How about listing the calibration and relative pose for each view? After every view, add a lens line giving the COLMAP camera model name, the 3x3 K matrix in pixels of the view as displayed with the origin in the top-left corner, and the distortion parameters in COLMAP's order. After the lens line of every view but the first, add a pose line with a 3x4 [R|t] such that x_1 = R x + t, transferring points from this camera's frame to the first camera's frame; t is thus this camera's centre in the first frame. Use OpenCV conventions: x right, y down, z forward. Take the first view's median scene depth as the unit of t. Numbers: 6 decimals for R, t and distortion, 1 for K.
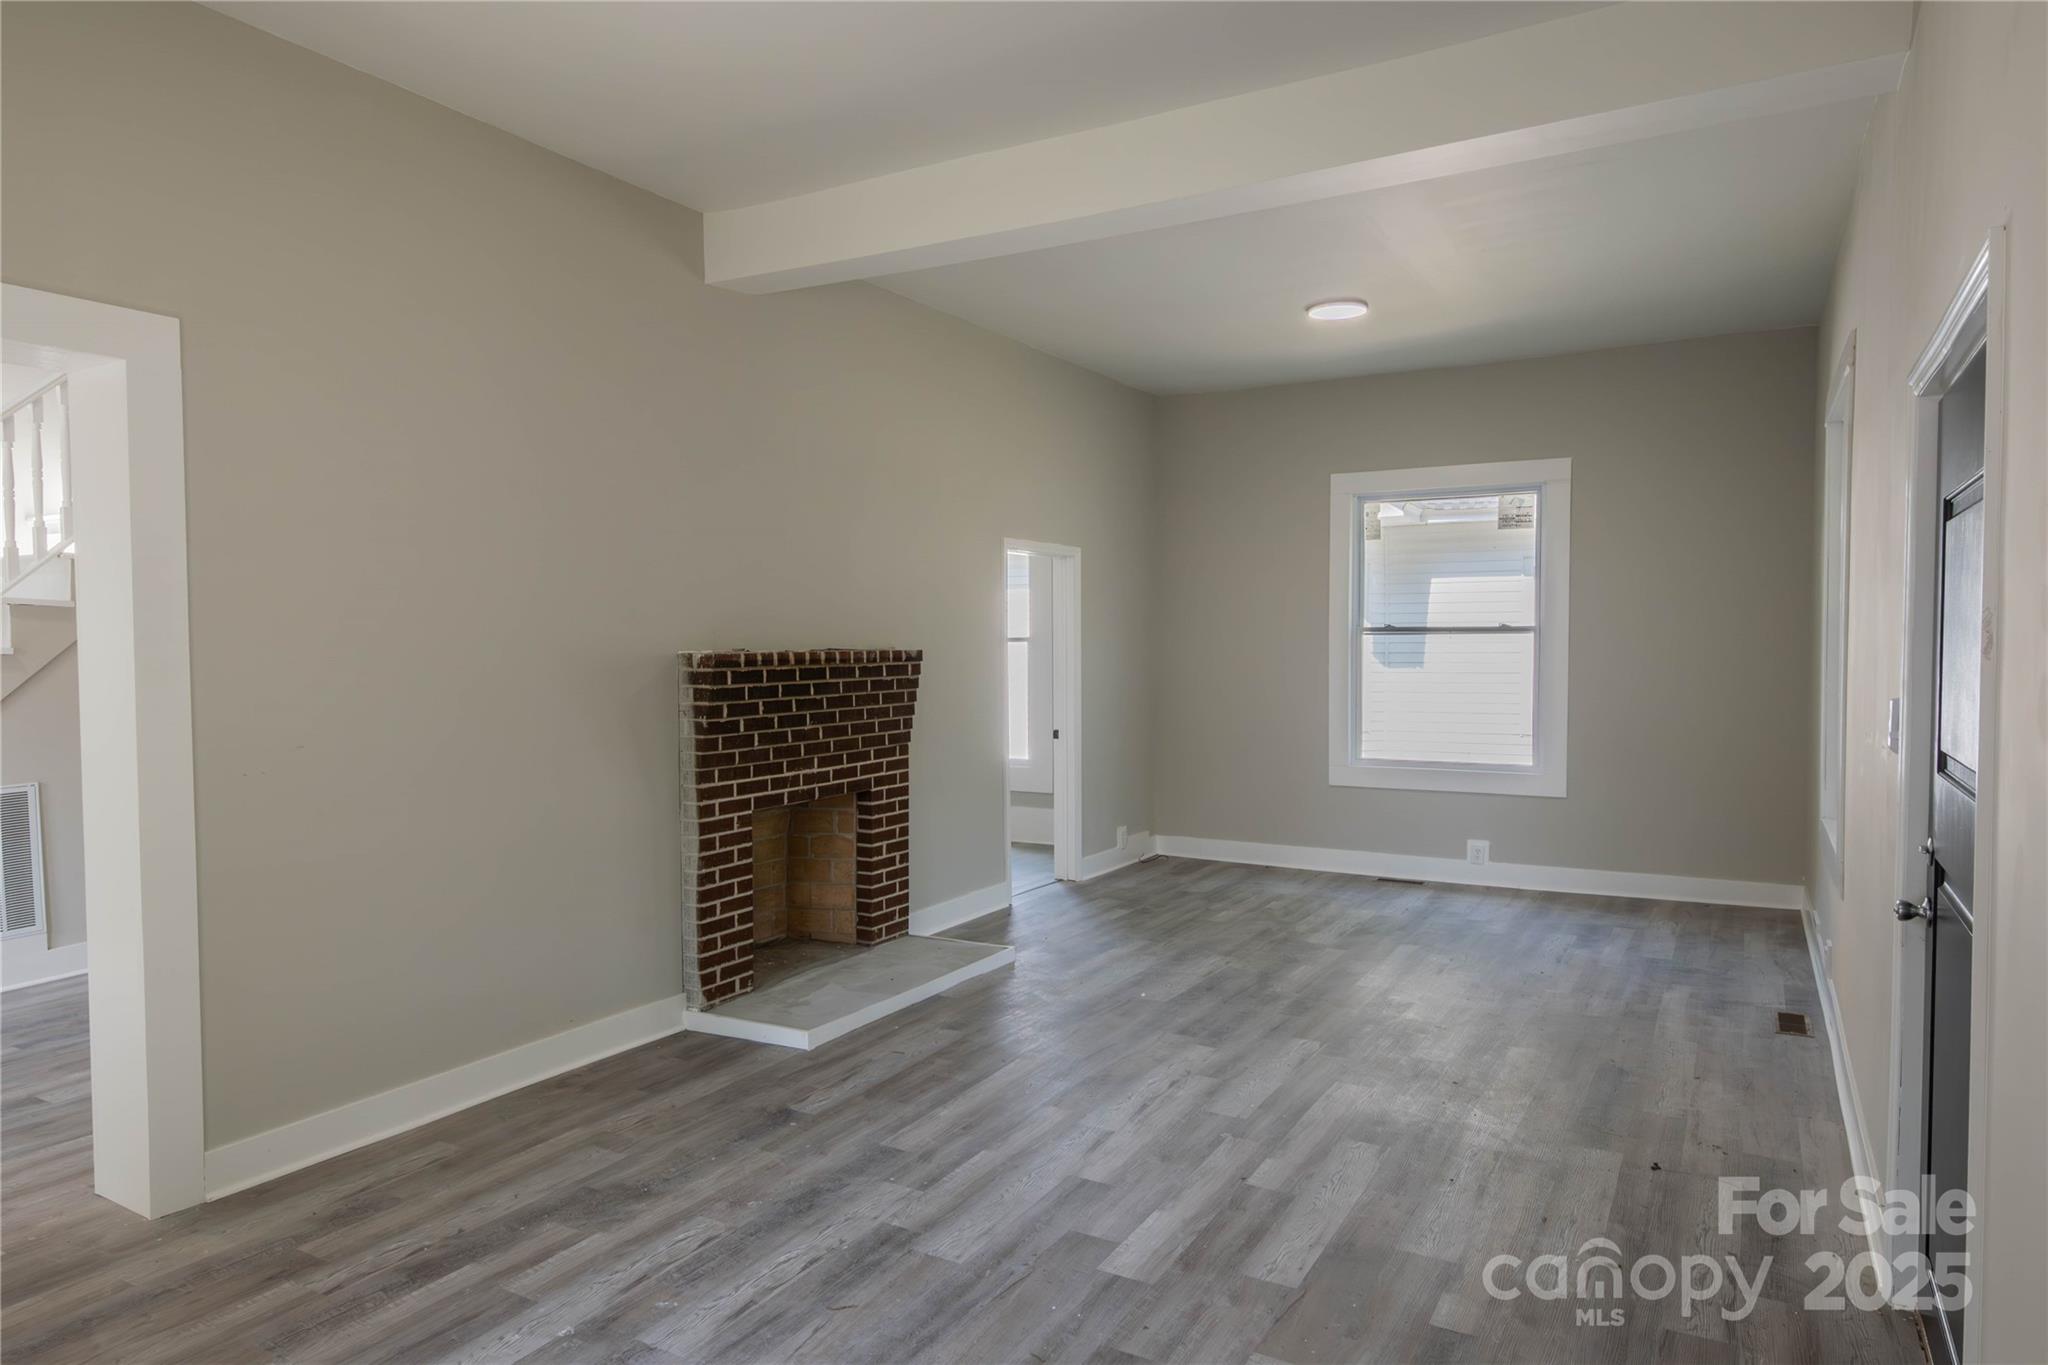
lens RADIAL K [[1262.9, 0, 1023.9], [0, 1262.9, 683.3], [0, 0, 1]] dist [0.005625, 0.003335]
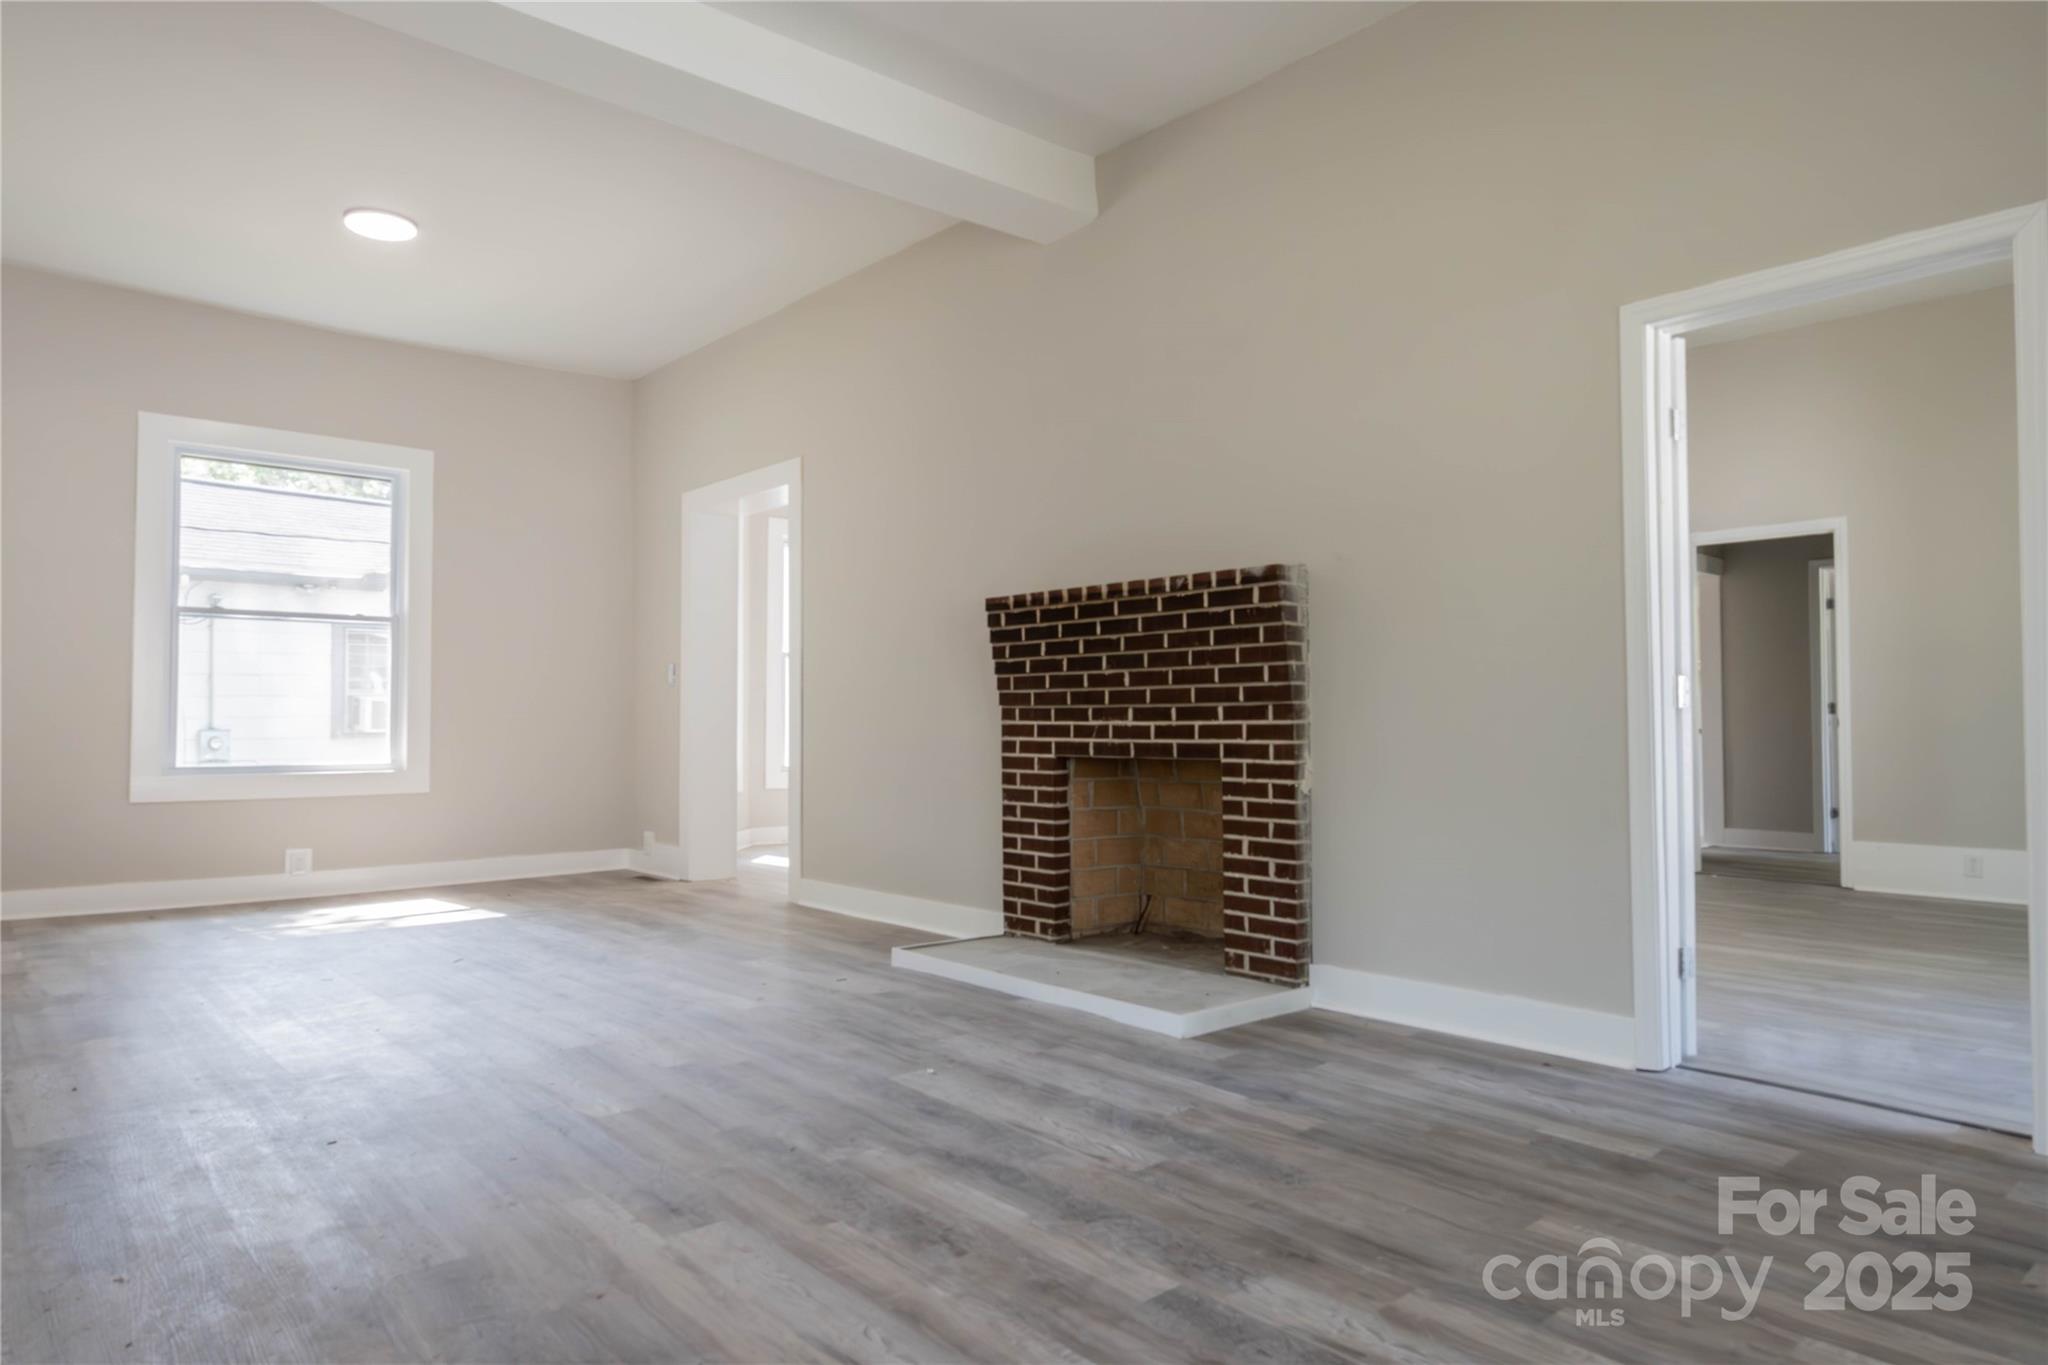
lens RADIAL K [[1262.9, 0, 1022.2], [0, 1262.9, 679.2], [0, 0, 1]] dist [0.005625, 0.003335]
pose [[-0.330164, -0.025382, -0.943582, 0.752576], [-0.024954, 0.999524, -0.018155, 0.063685], [0.943594, 0.017552, -0.330640, 1.366772]]
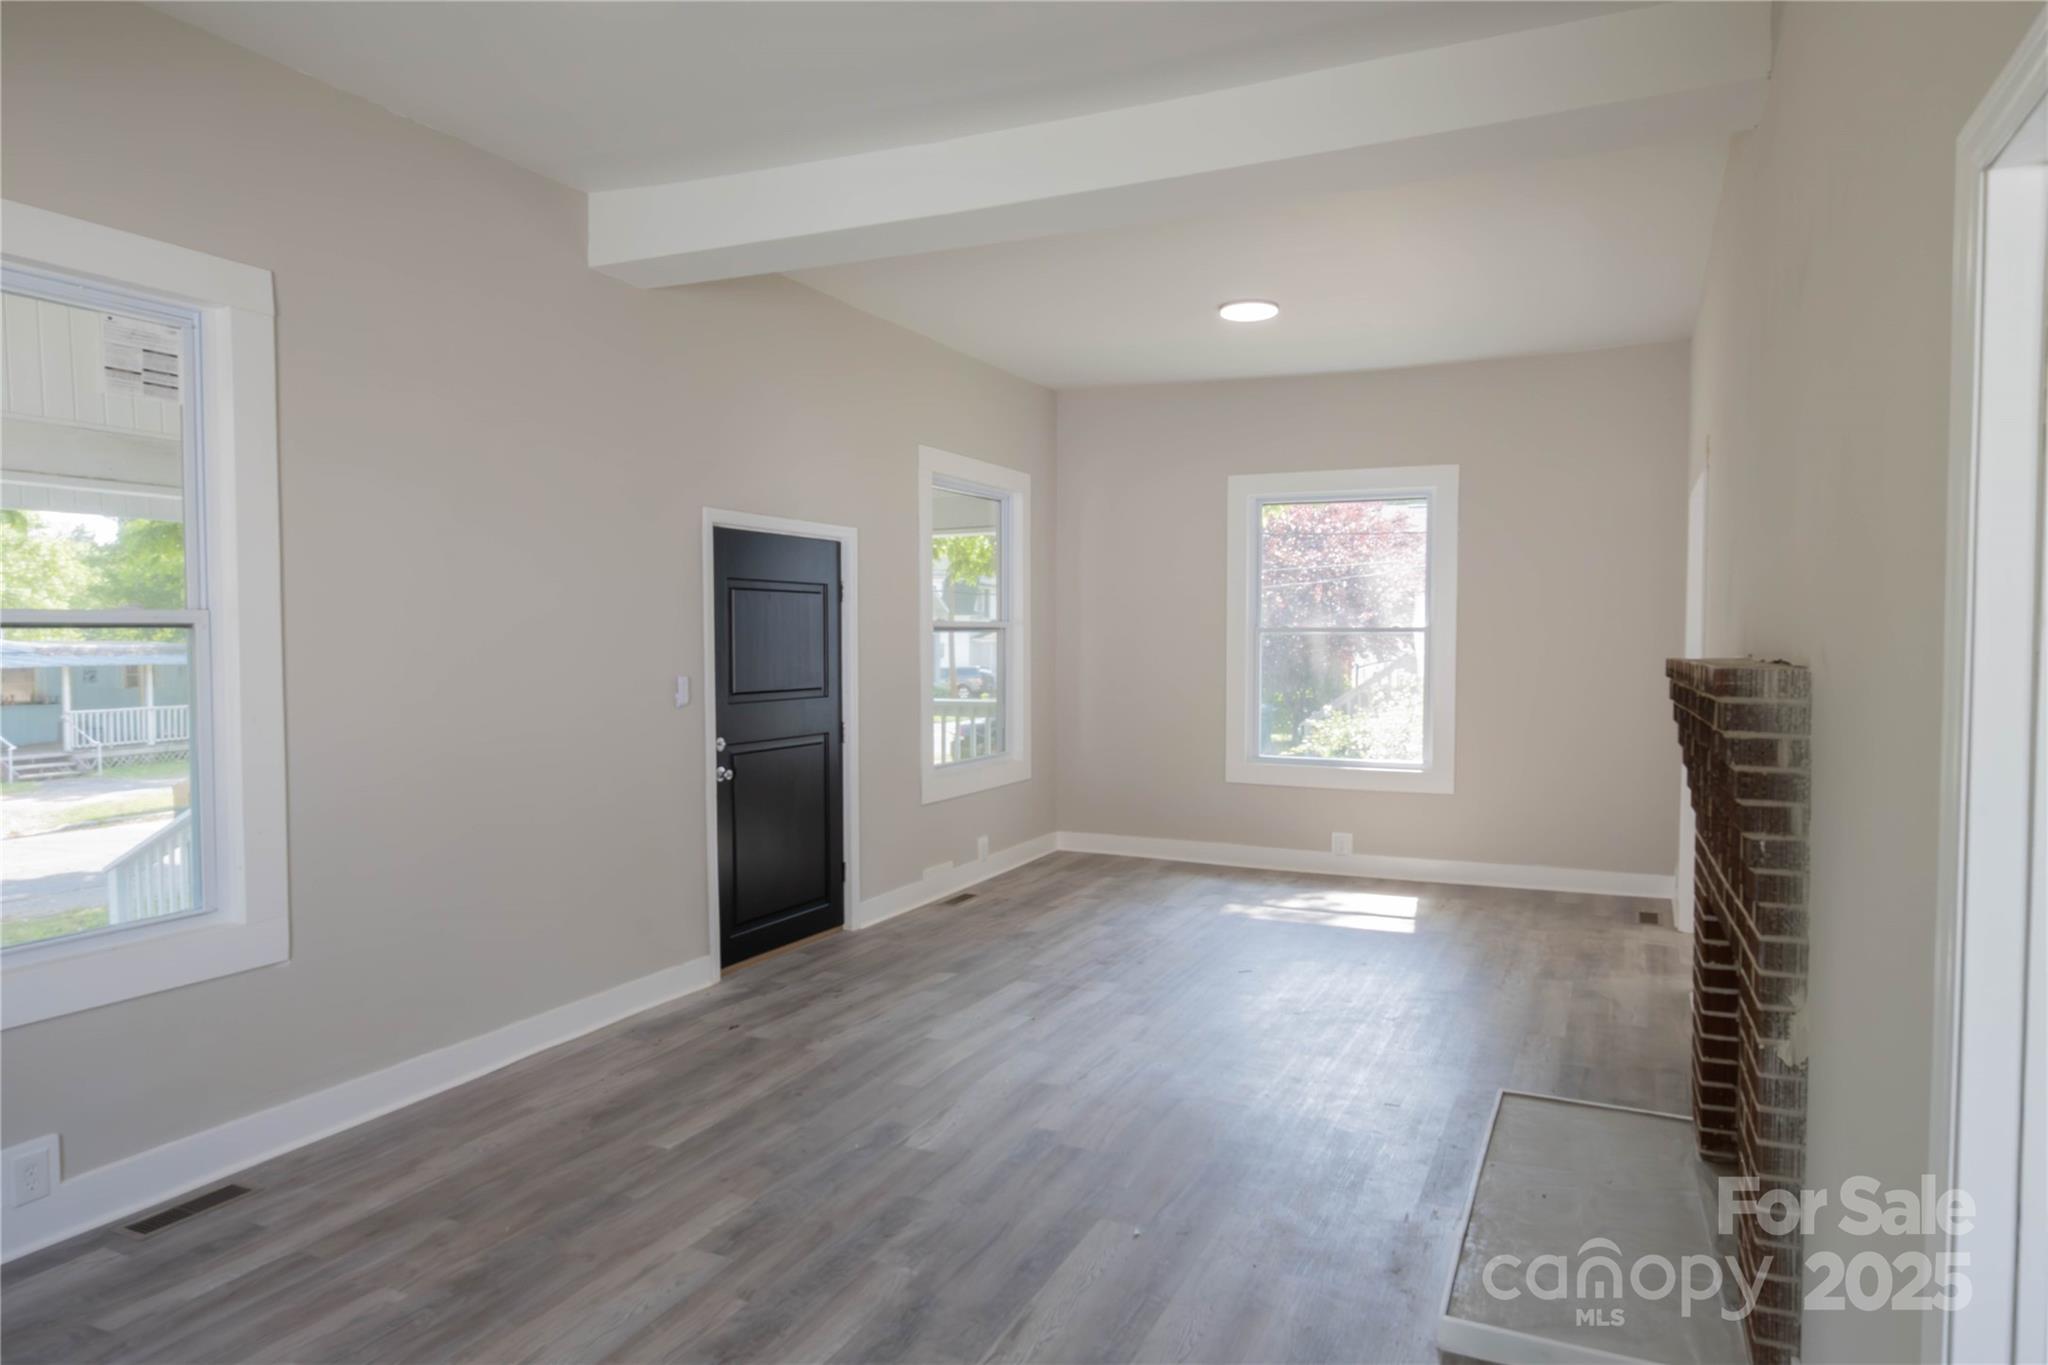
lens RADIAL K [[1262.9, 0, 1030.2], [0, 1262.9, 691.5], [0, 0, 1]] dist [0.005625, 0.003335]
pose [[-0.996395, 0.008140, -0.084443, 0.212370], [0.001649, 0.997057, 0.076650, -0.062691], [0.084819, 0.076234, -0.993476, 1.720767]]
